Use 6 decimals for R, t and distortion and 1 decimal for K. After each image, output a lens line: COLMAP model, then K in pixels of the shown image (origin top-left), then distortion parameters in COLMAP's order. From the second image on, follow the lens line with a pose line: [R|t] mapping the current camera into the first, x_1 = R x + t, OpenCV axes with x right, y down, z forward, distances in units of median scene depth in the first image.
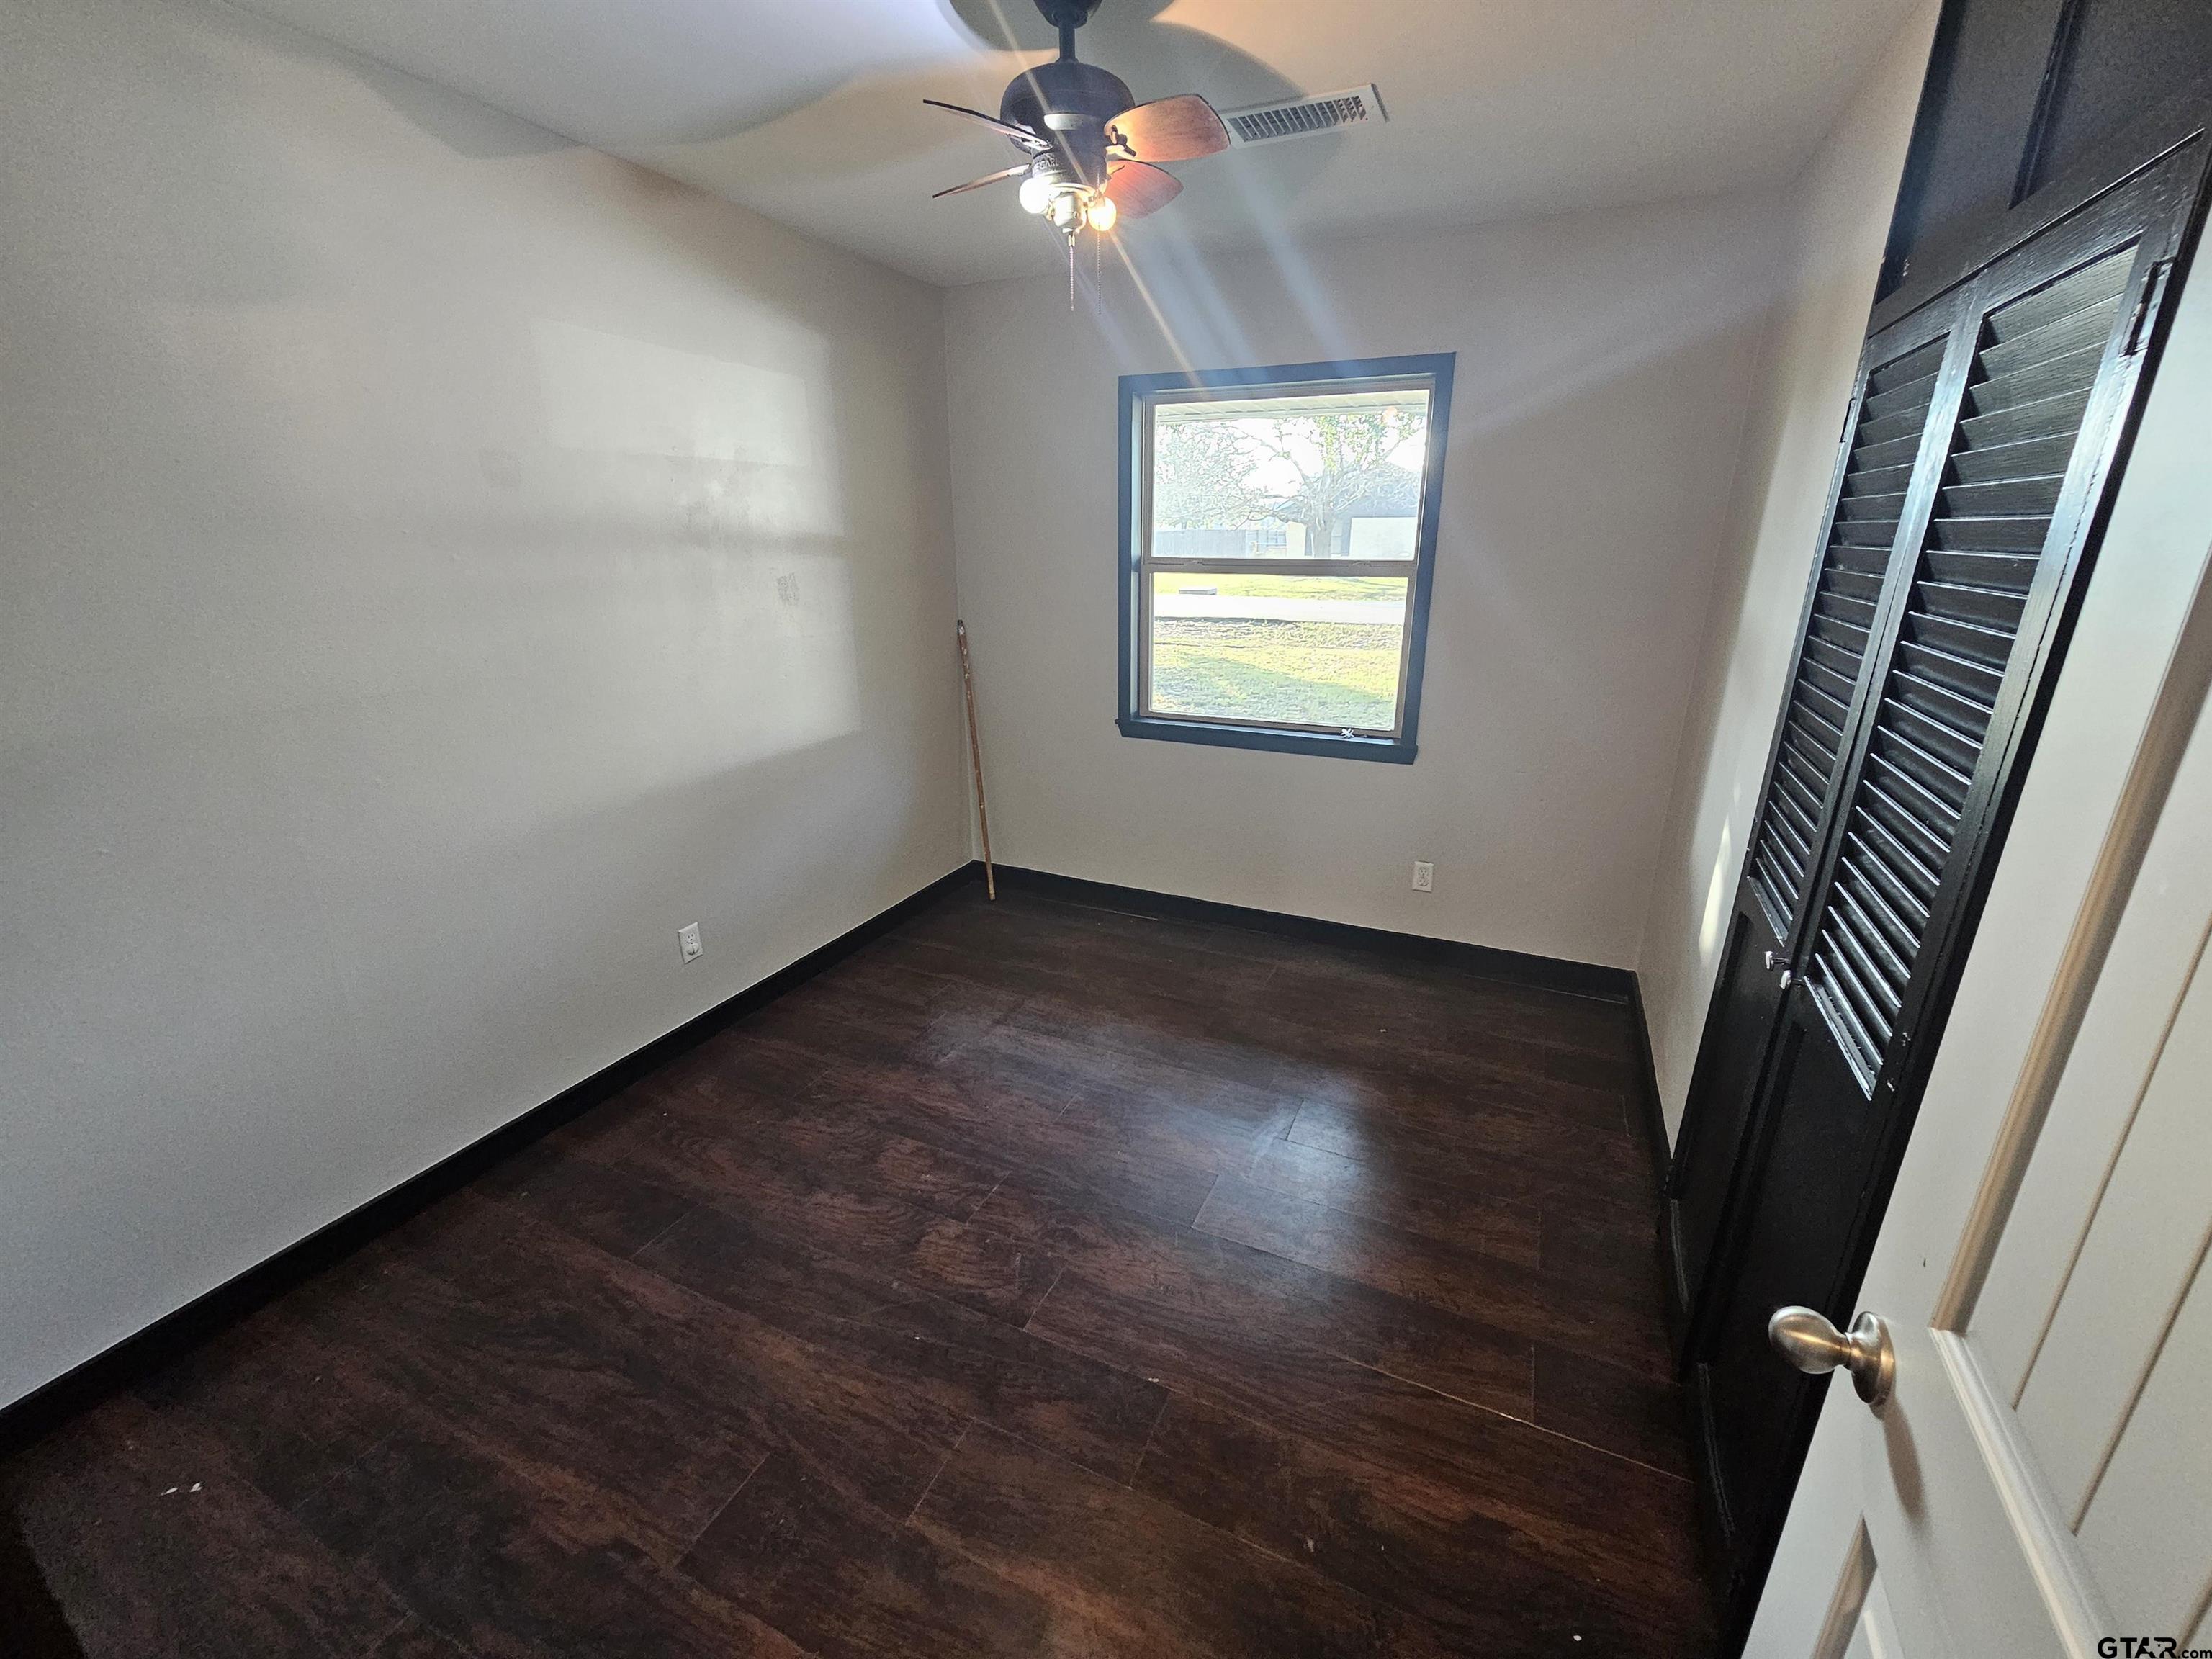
lens RADIAL K [[907.6, 0, 1111.6], [0, 907.6, 839.3], [0, 0, 1]] dist [-0.017385, -0.000175]
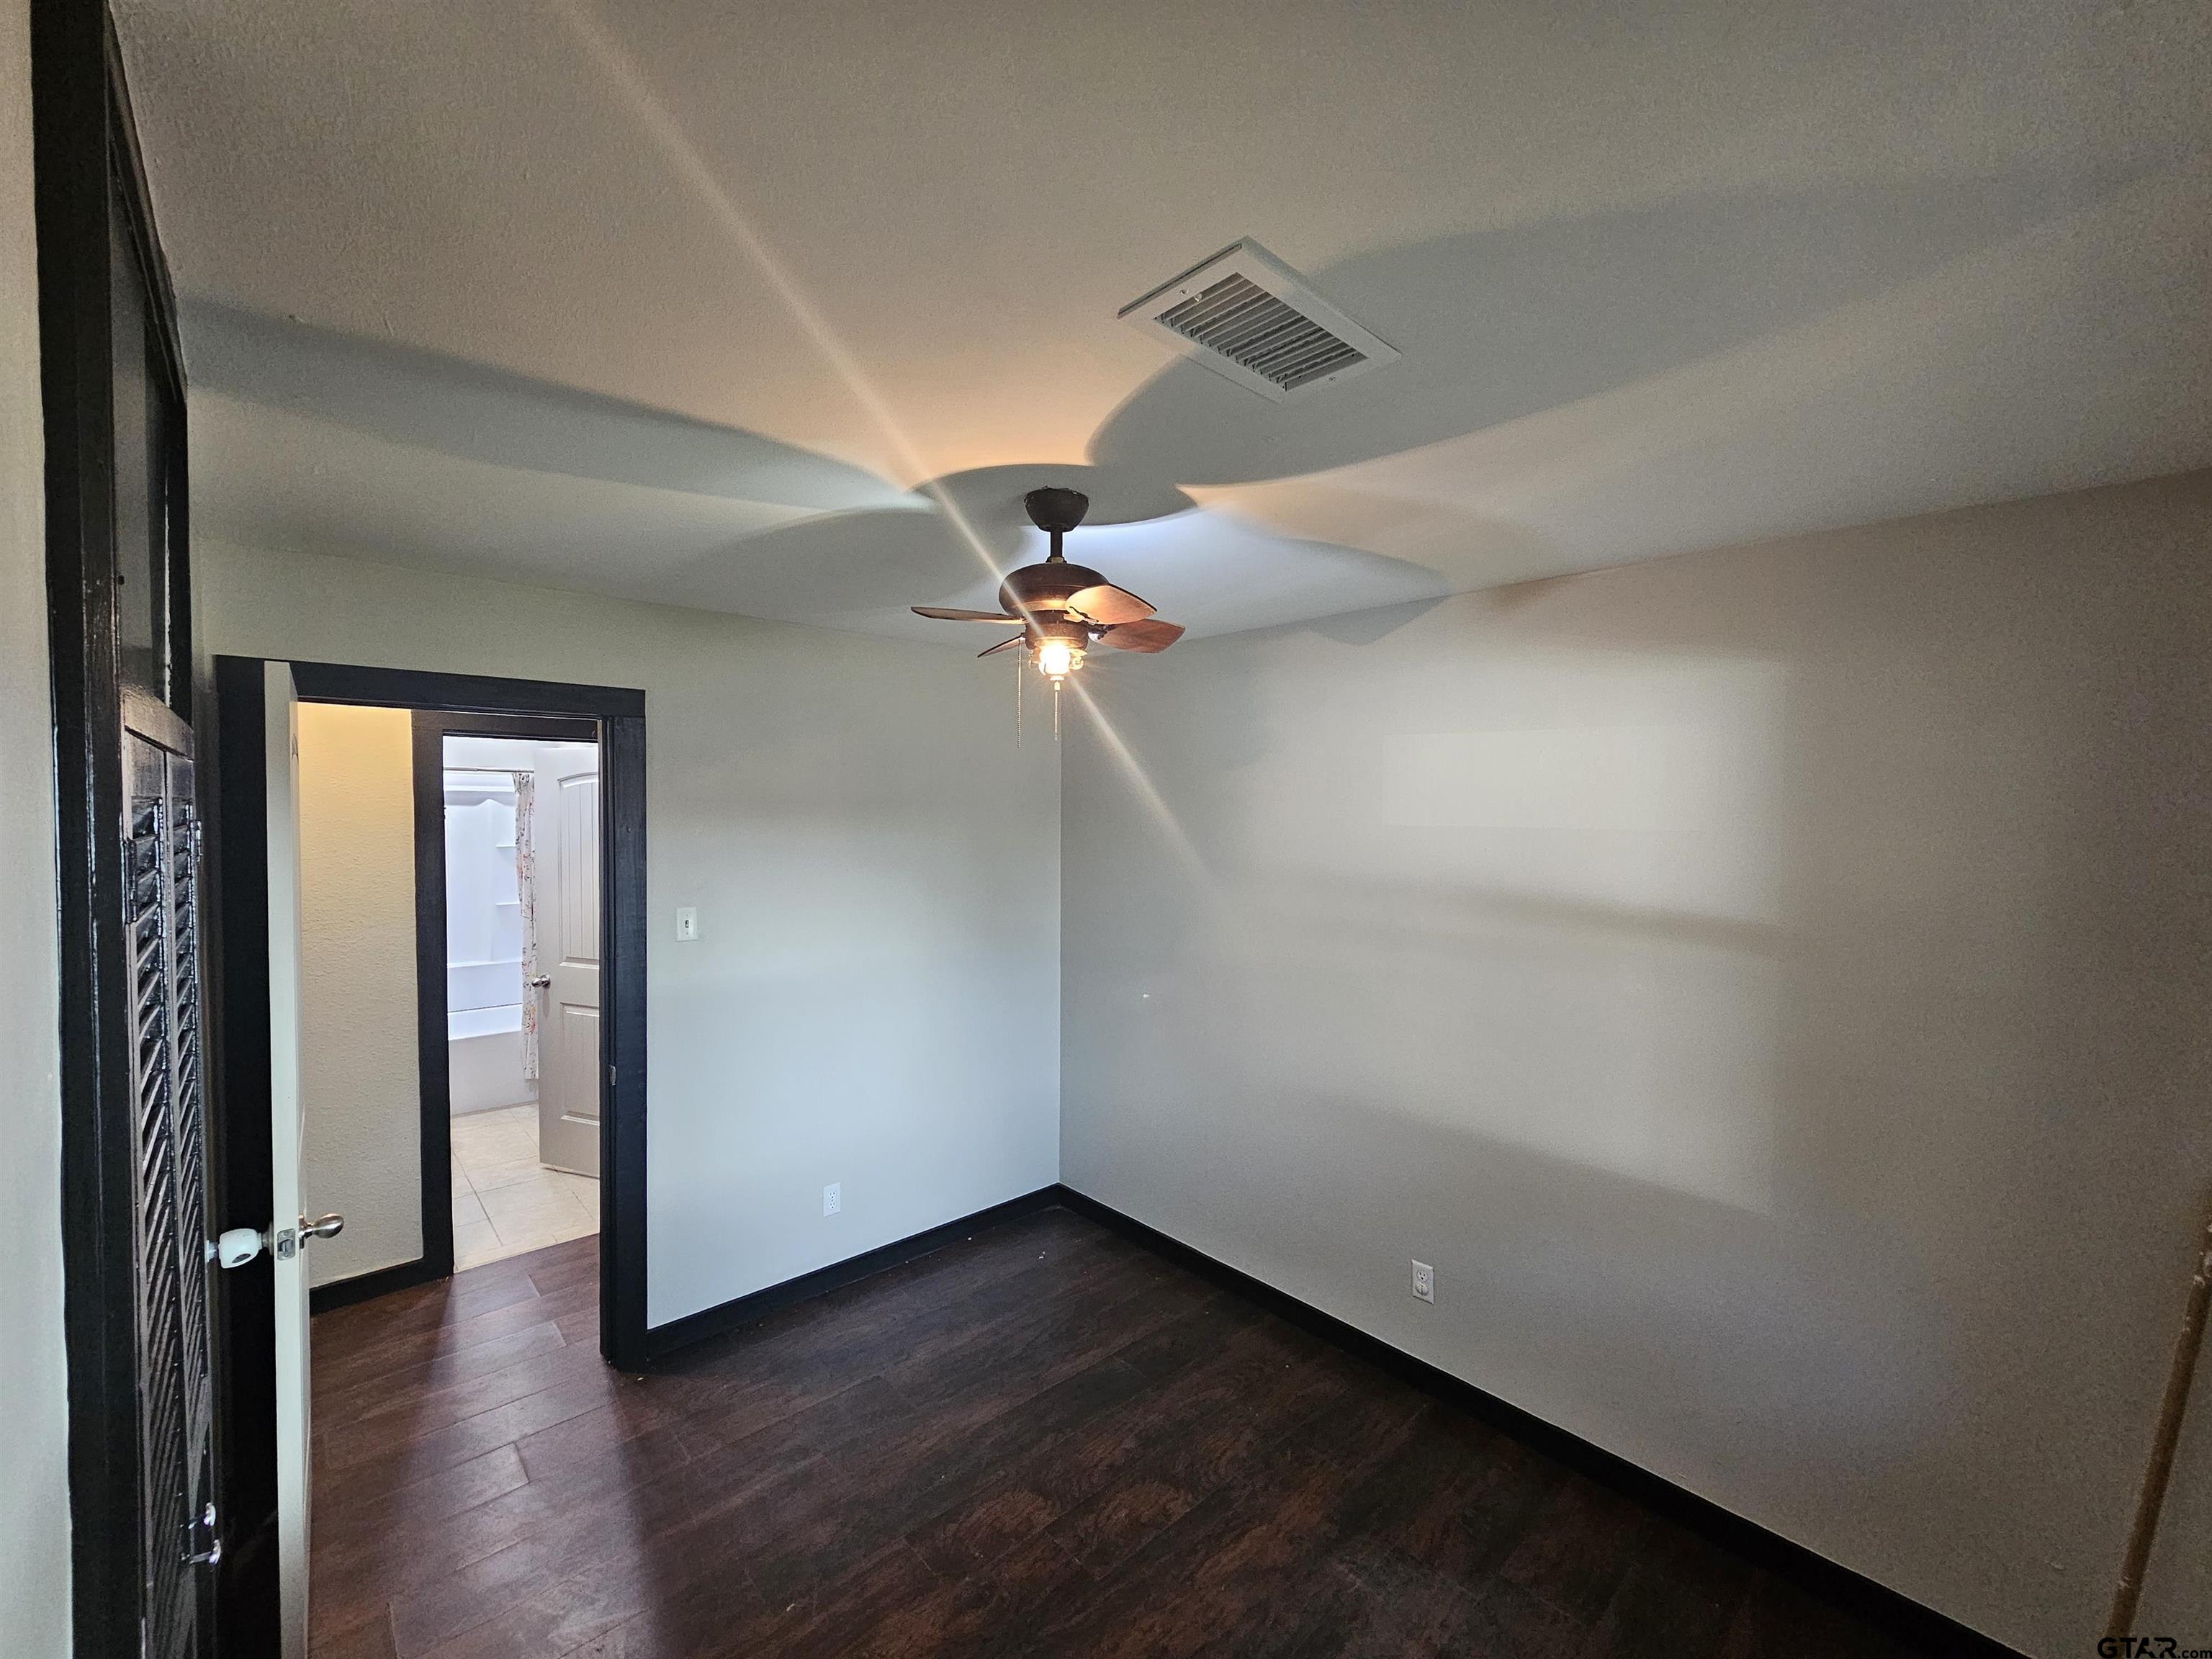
lens RADIAL K [[907.6, 0, 1111.6], [0, 907.6, 839.3], [0, 0, 1]] dist [-0.017385, -0.000175]
pose [[-0.384190, 0.027461, -0.922845, 0.709505], [-0.306612, 0.939032, 0.155589, -0.488723], [0.870854, 0.342732, -0.352347, 1.093625]]
